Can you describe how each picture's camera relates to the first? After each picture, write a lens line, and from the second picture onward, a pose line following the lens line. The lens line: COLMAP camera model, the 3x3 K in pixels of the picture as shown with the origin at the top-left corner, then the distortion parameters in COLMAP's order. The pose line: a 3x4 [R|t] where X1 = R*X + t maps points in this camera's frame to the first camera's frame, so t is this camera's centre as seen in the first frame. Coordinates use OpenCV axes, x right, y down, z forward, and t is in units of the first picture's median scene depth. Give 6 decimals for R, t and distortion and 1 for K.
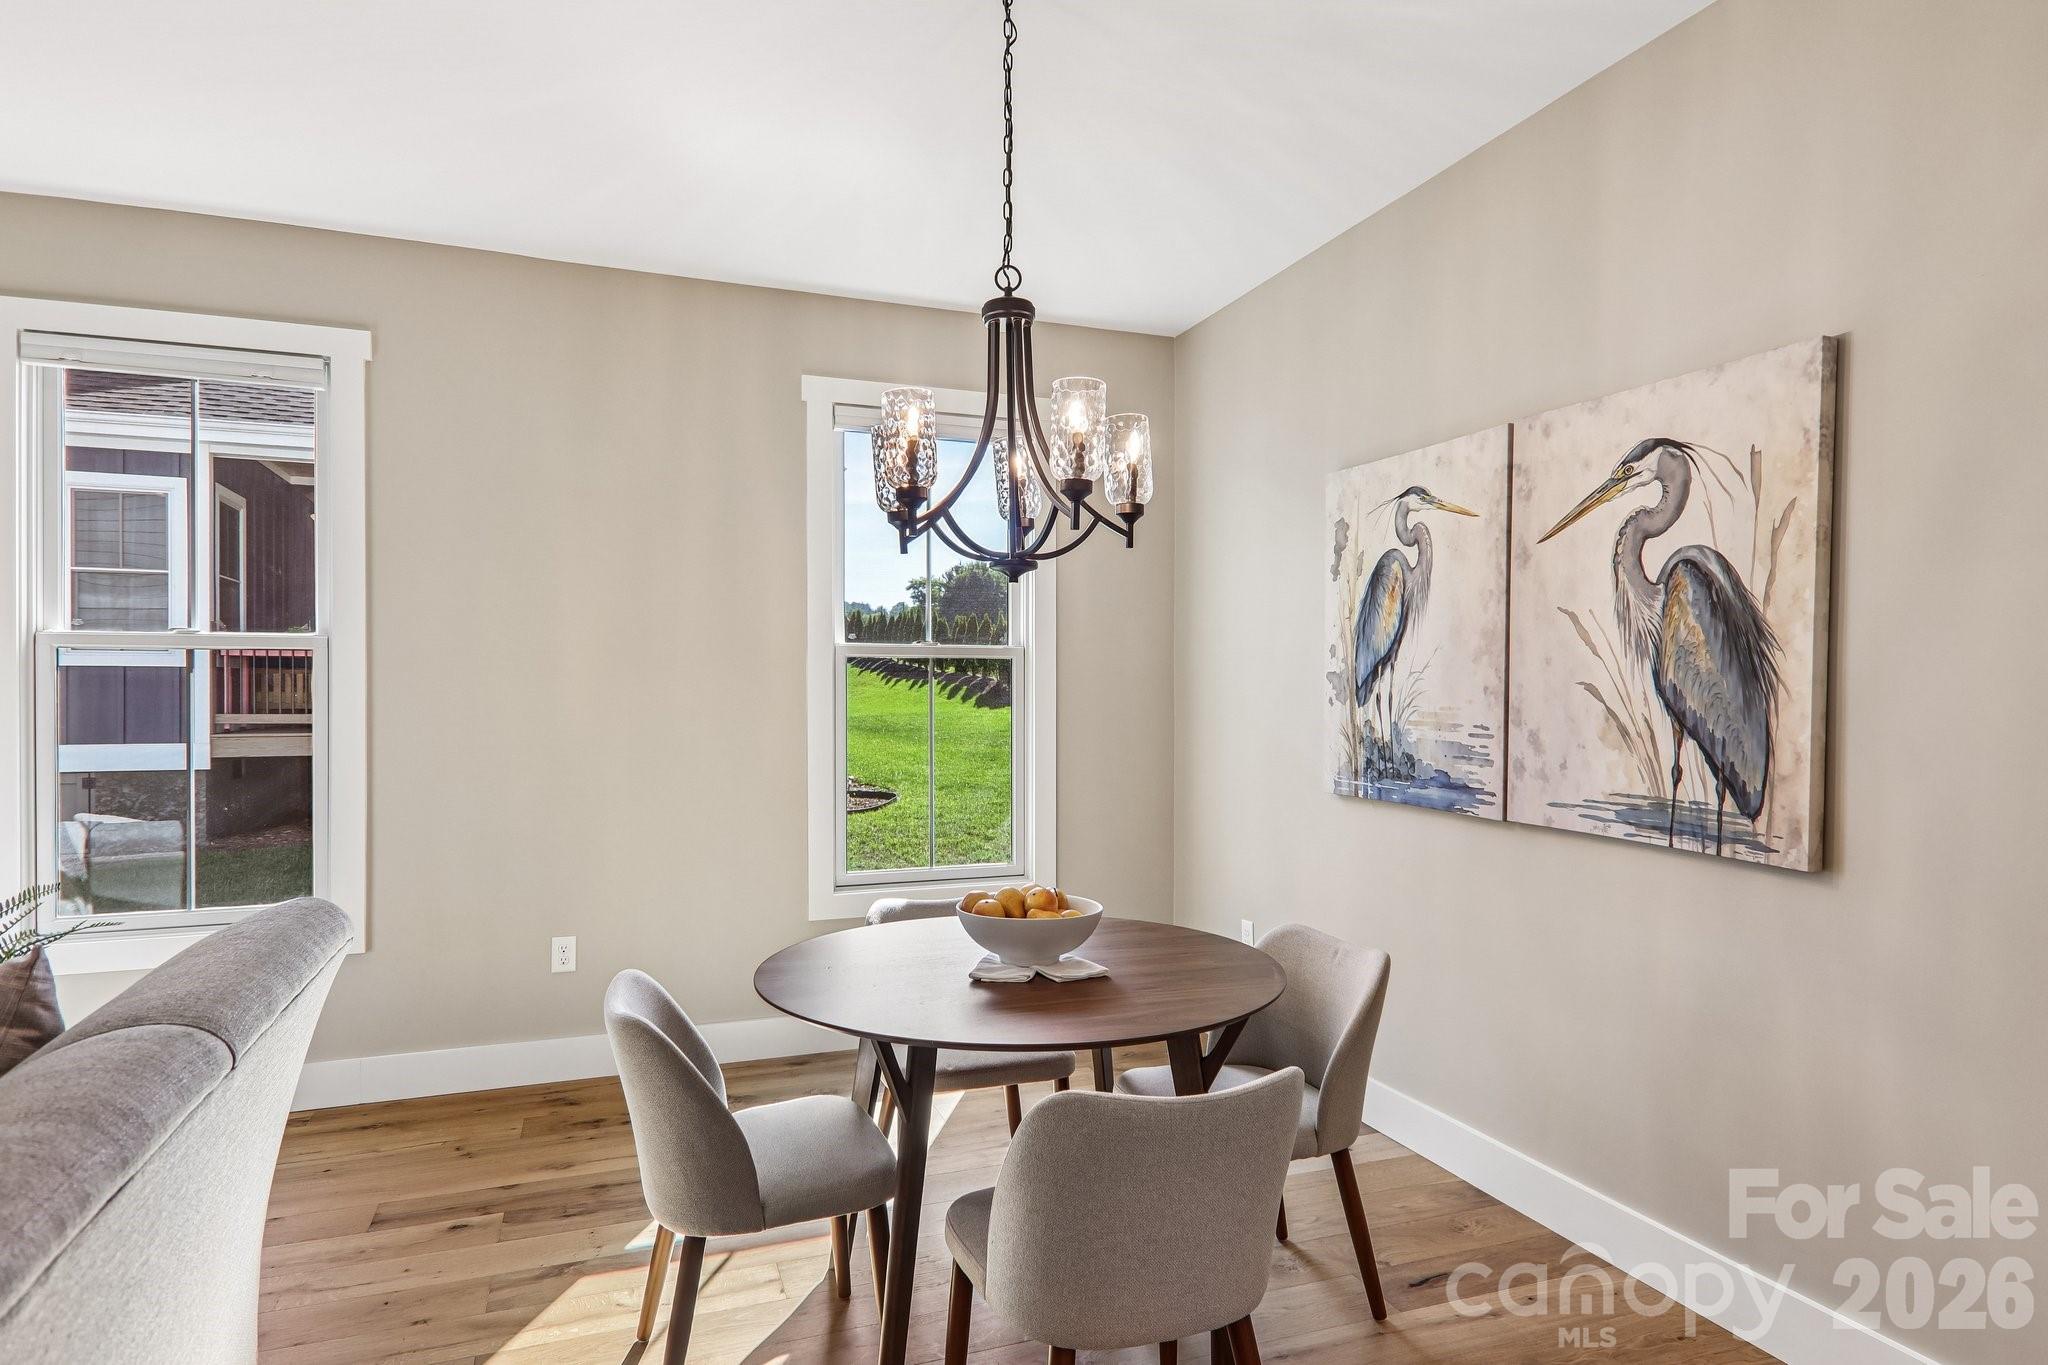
lens RADIAL K [[1124.8, 0, 1027.4], [0, 1124.8, 700.3], [0, 0, 1]] dist [0.026749, -0.013154]
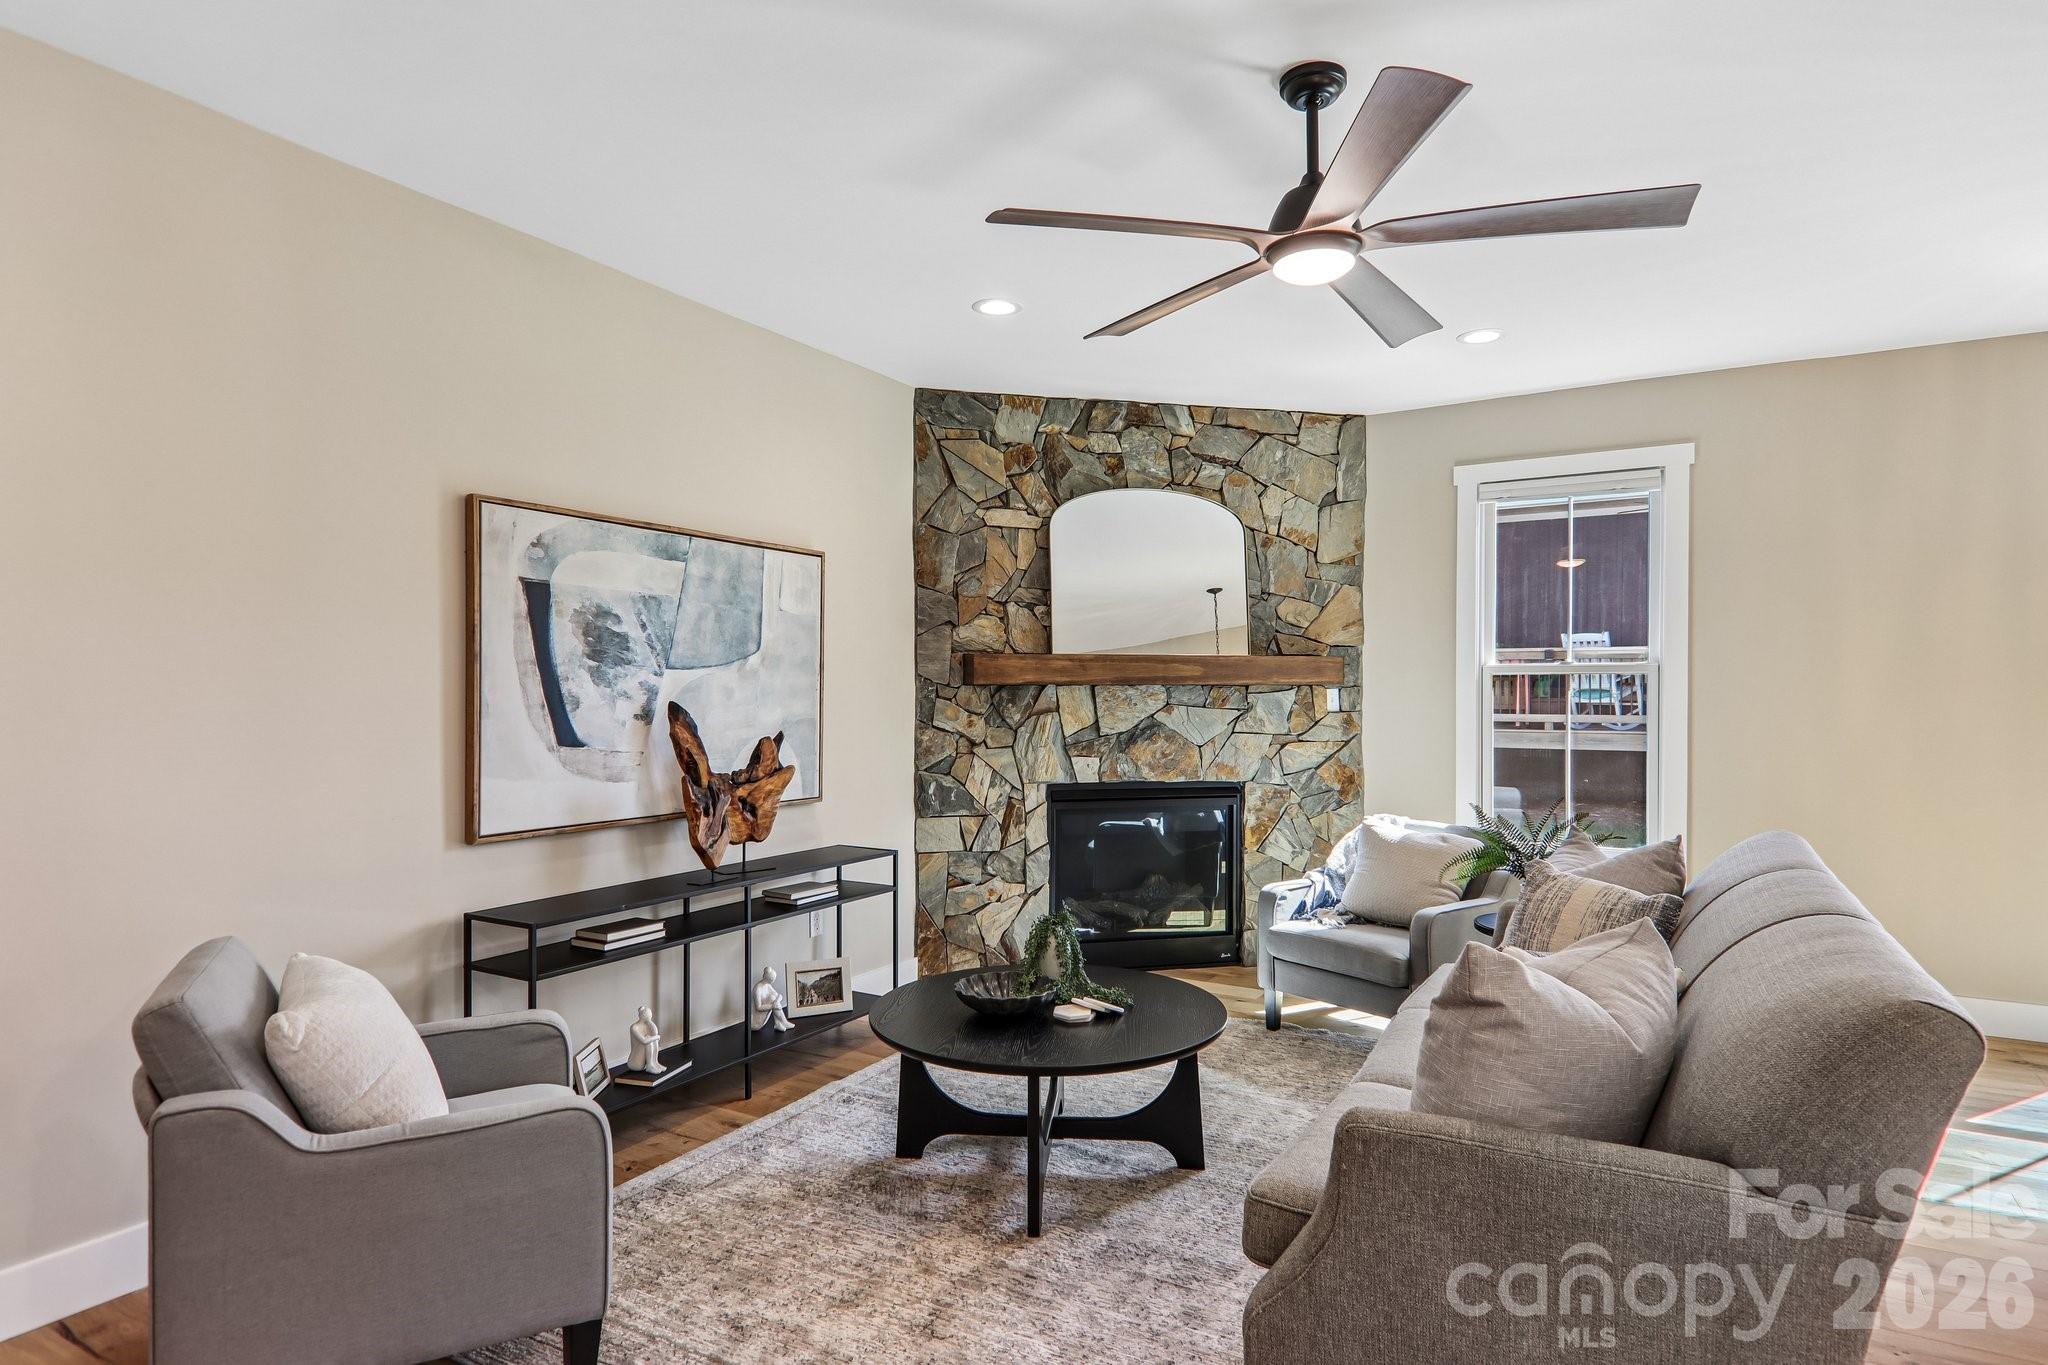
lens RADIAL K [[1124.8, 0, 1027.4], [0, 1124.8, 700.3], [0, 0, 1]] dist [0.026749, -0.013154]
pose [[0.627336, 0.006954, -0.778718, -0.010660], [-0.006505, 0.999972, 0.003689, -0.014094], [0.778722, 0.002751, 0.627363, -0.743430]]
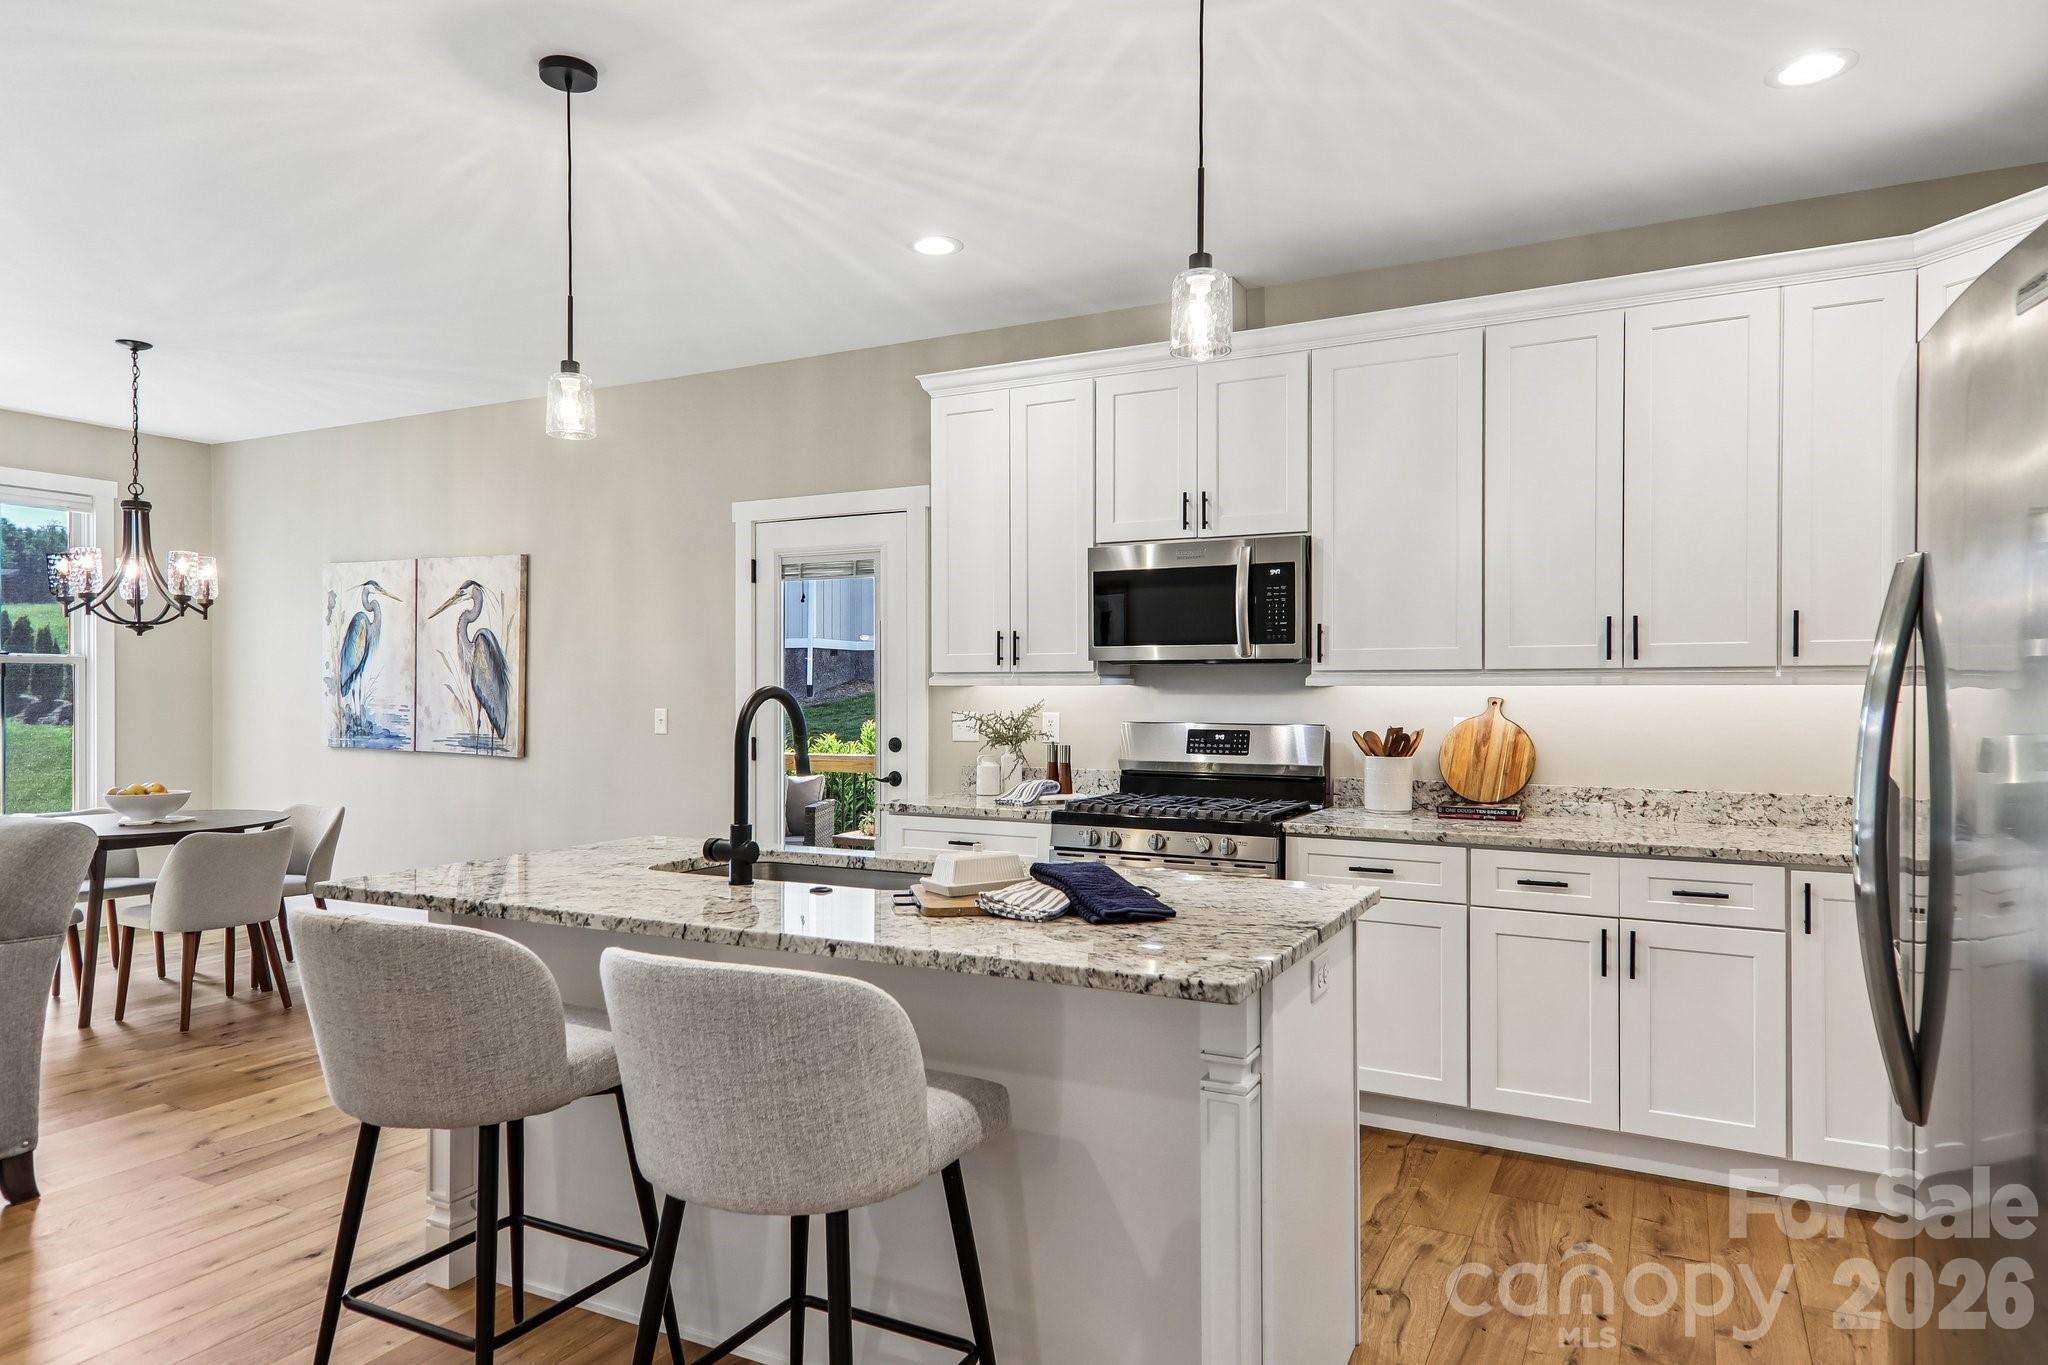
lens RADIAL K [[1240.8, 0, 1014.3], [0, 1240.8, 694.7], [0, 0, 1]] dist [0.026623, -0.002318]
pose [[0.747471, -0.000741, 0.664294, -0.319889], [0.003129, 0.999992, -0.002405, 0.014641], [-0.664287, 0.003876, 0.747468, -1.673166]]
